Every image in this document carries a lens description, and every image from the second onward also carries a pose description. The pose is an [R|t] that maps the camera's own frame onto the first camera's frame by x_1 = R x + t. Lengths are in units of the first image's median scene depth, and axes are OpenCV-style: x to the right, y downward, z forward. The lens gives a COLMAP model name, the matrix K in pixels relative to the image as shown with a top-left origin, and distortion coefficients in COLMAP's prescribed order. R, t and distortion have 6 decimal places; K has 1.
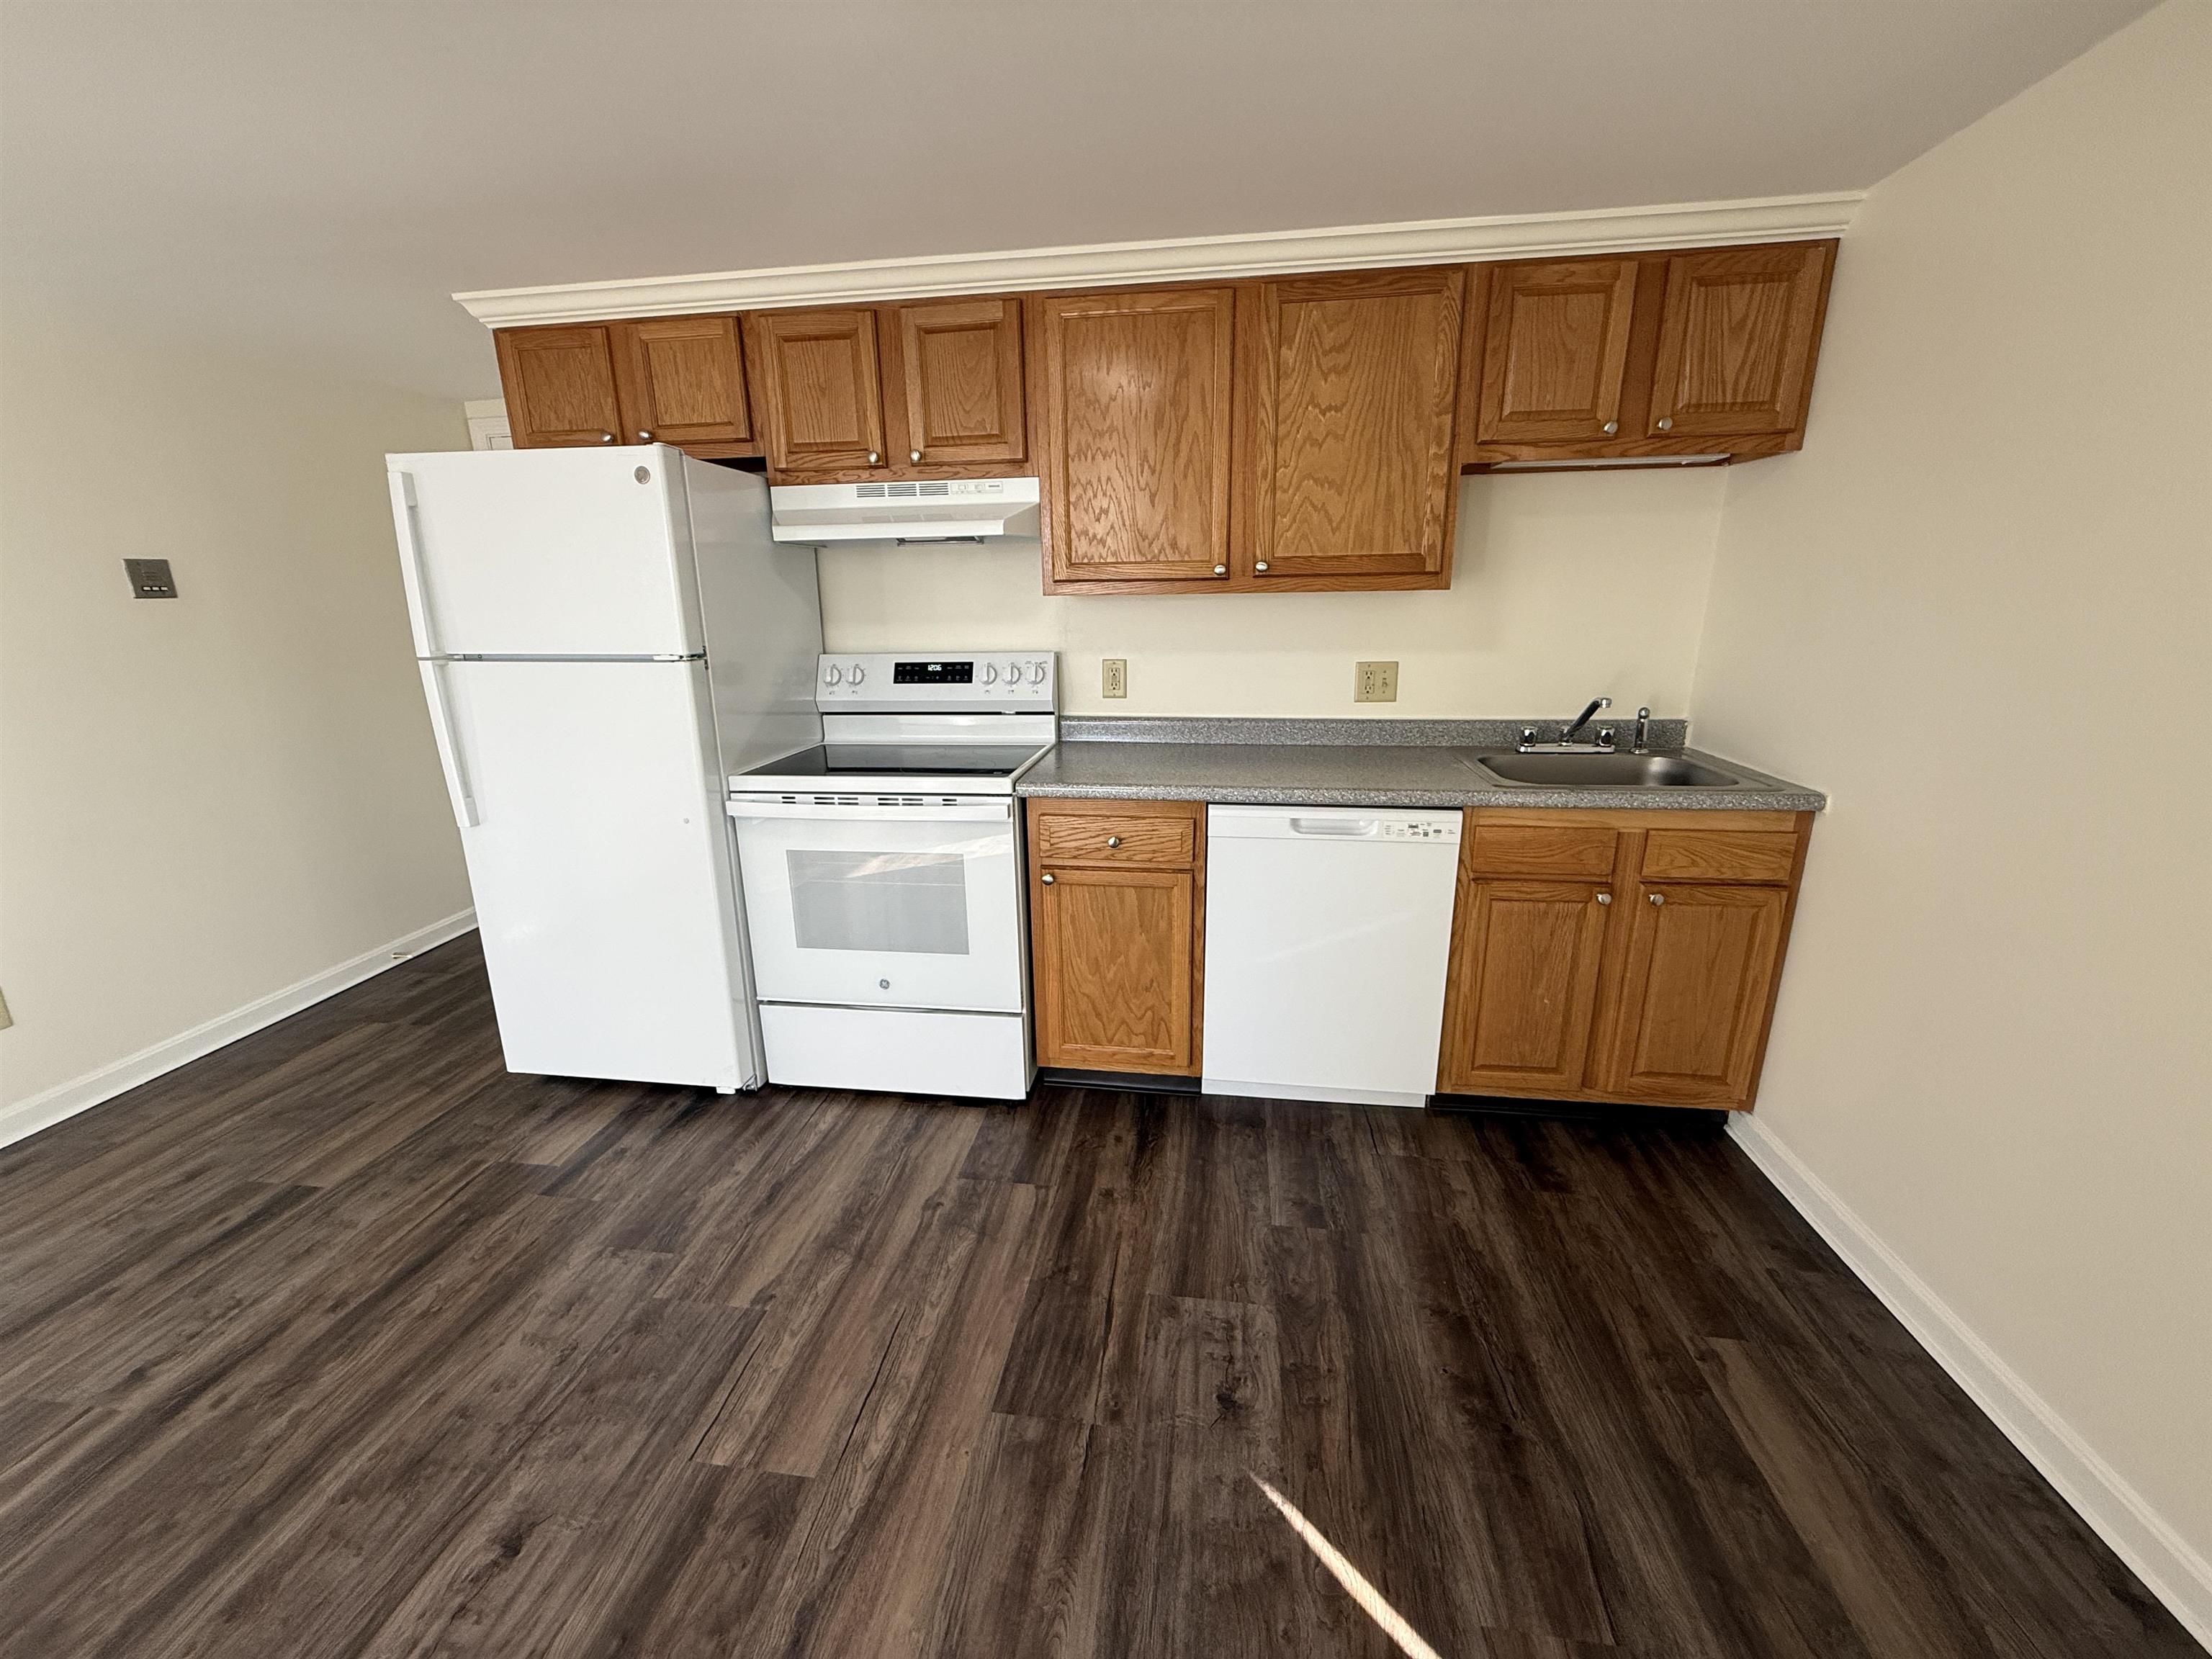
lens RADIAL K [[878.1, 0, 1106.0], [0, 878.1, 829.5], [0, 0, 1]] dist [-0.001121, 0.000196]
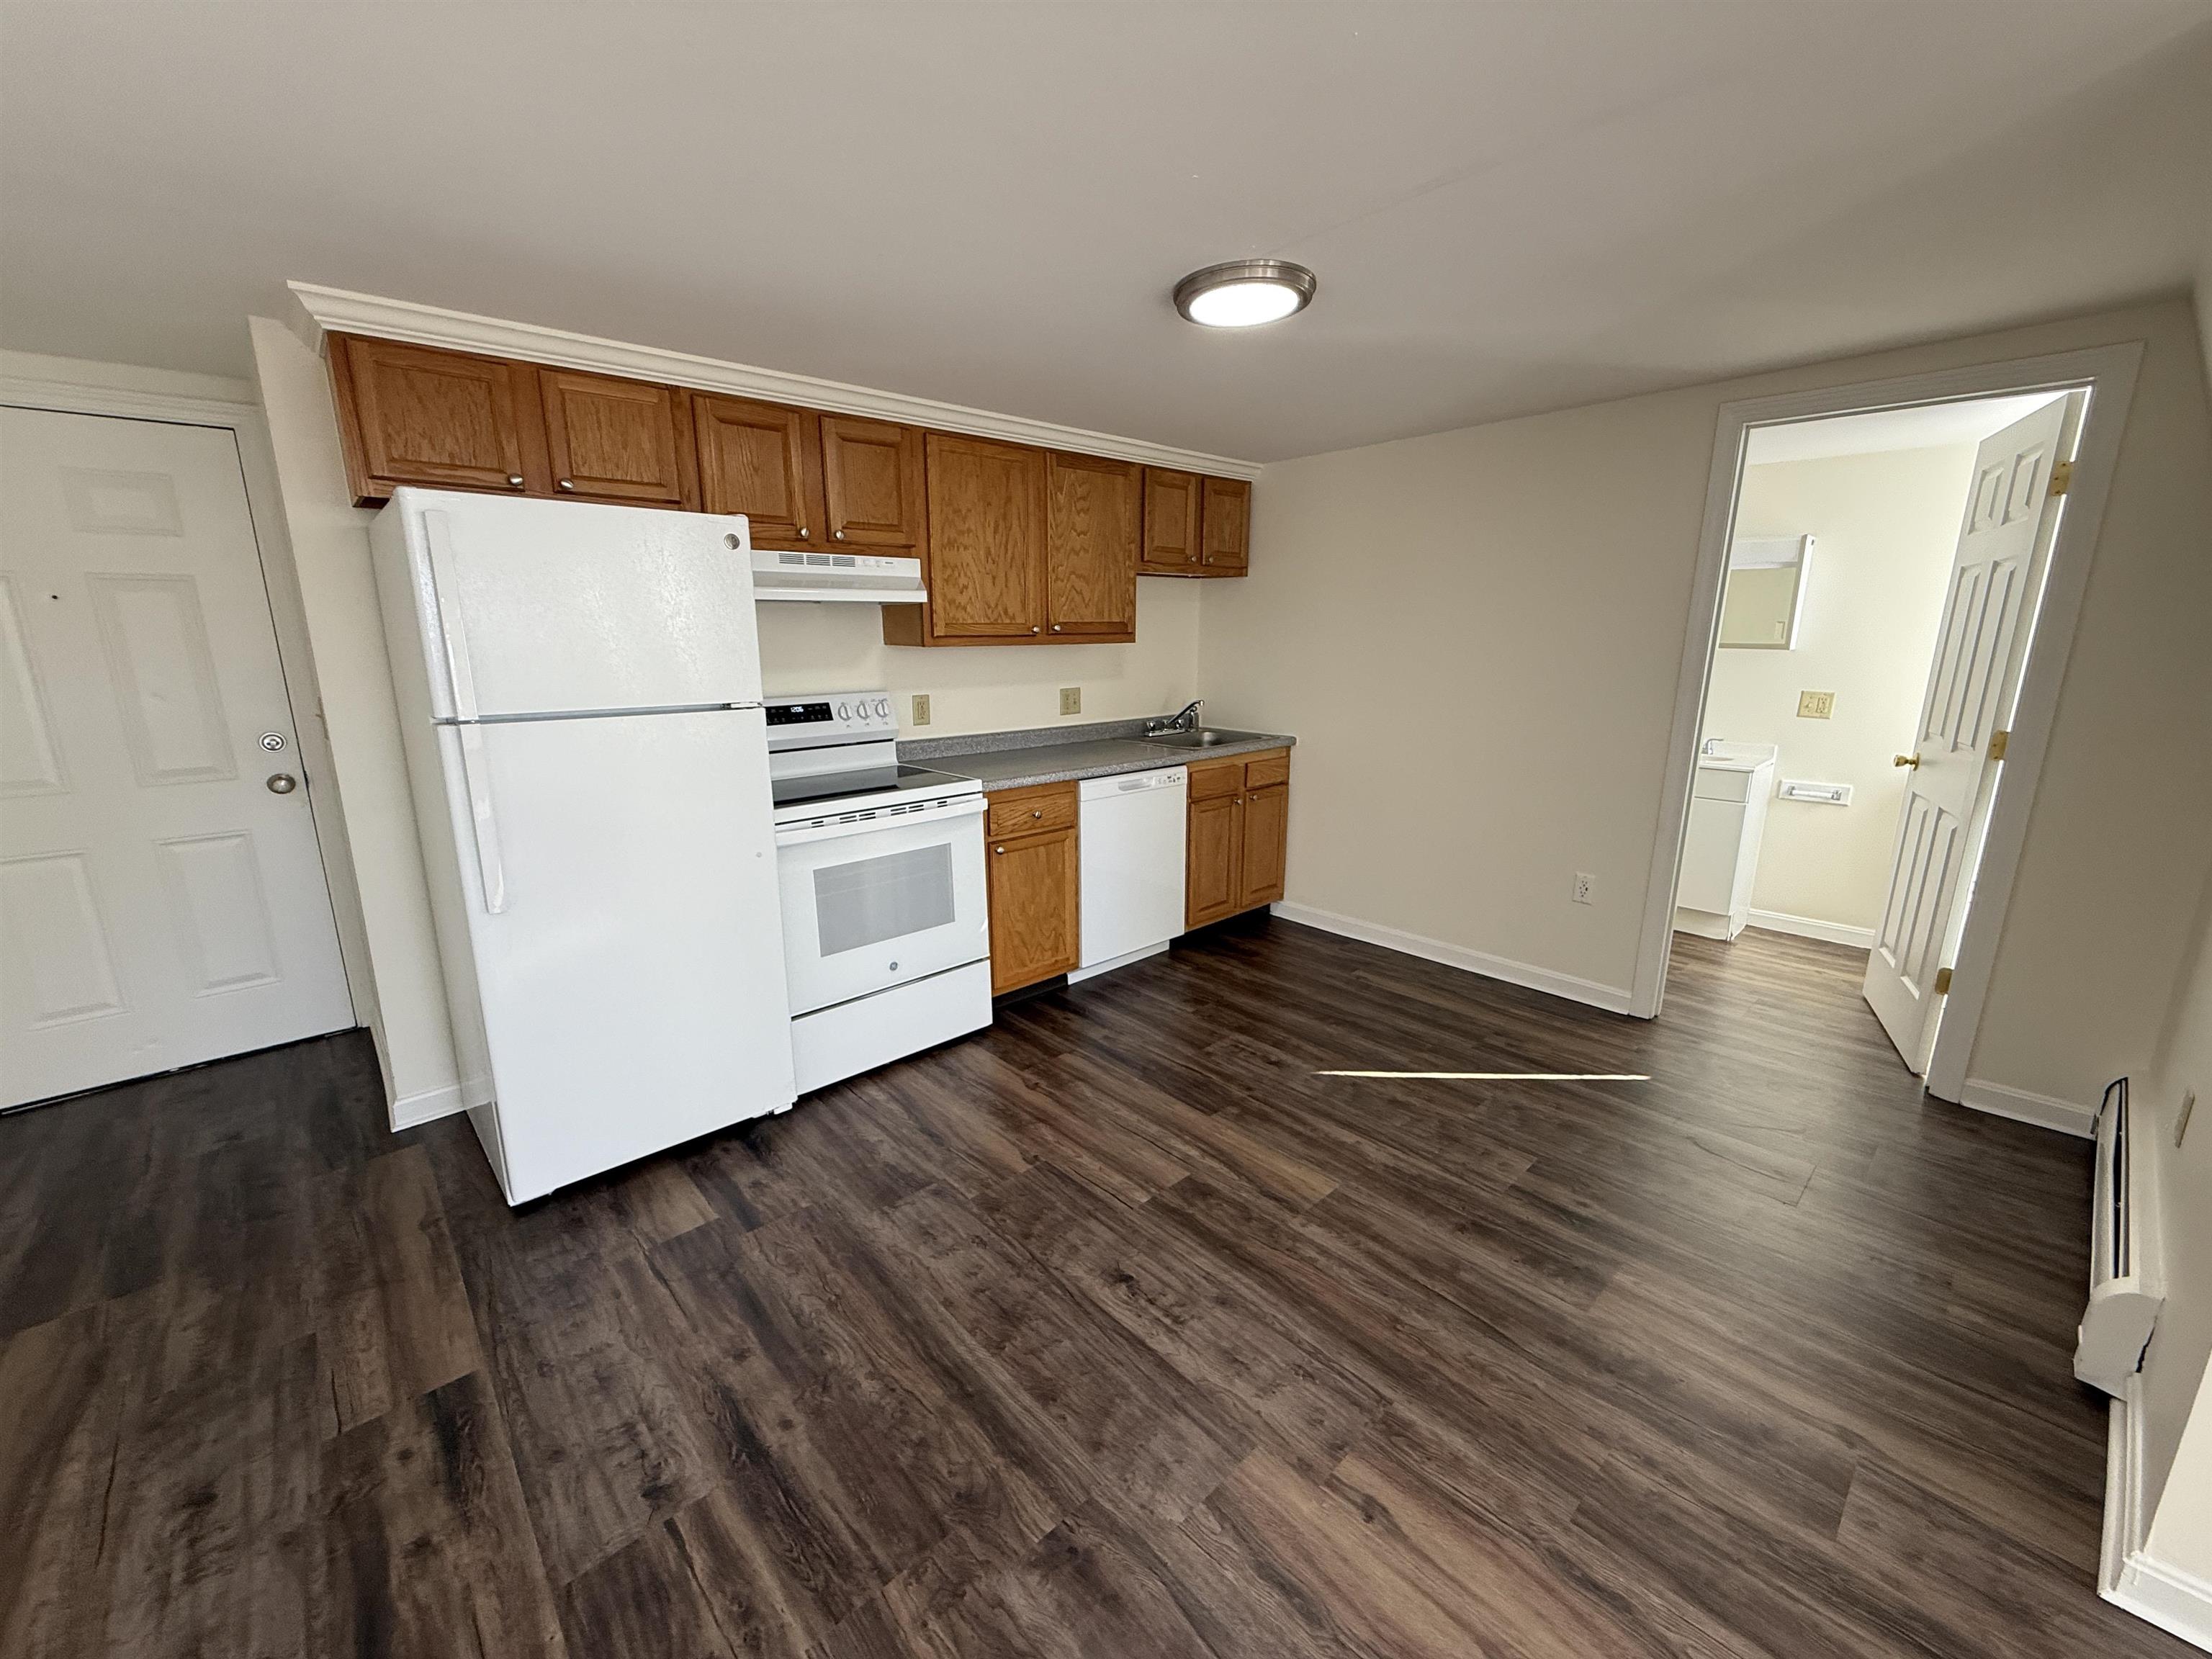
lens RADIAL K [[878.1, 0, 1106.0], [0, 878.1, 829.5], [0, 0, 1]] dist [-0.001121, 0.000196]
pose [[0.633071, -0.161367, 0.757088, -1.021380], [0.199190, 0.979055, 0.042116, -0.000307], [-0.748027, 0.124142, 0.651954, -0.027312]]
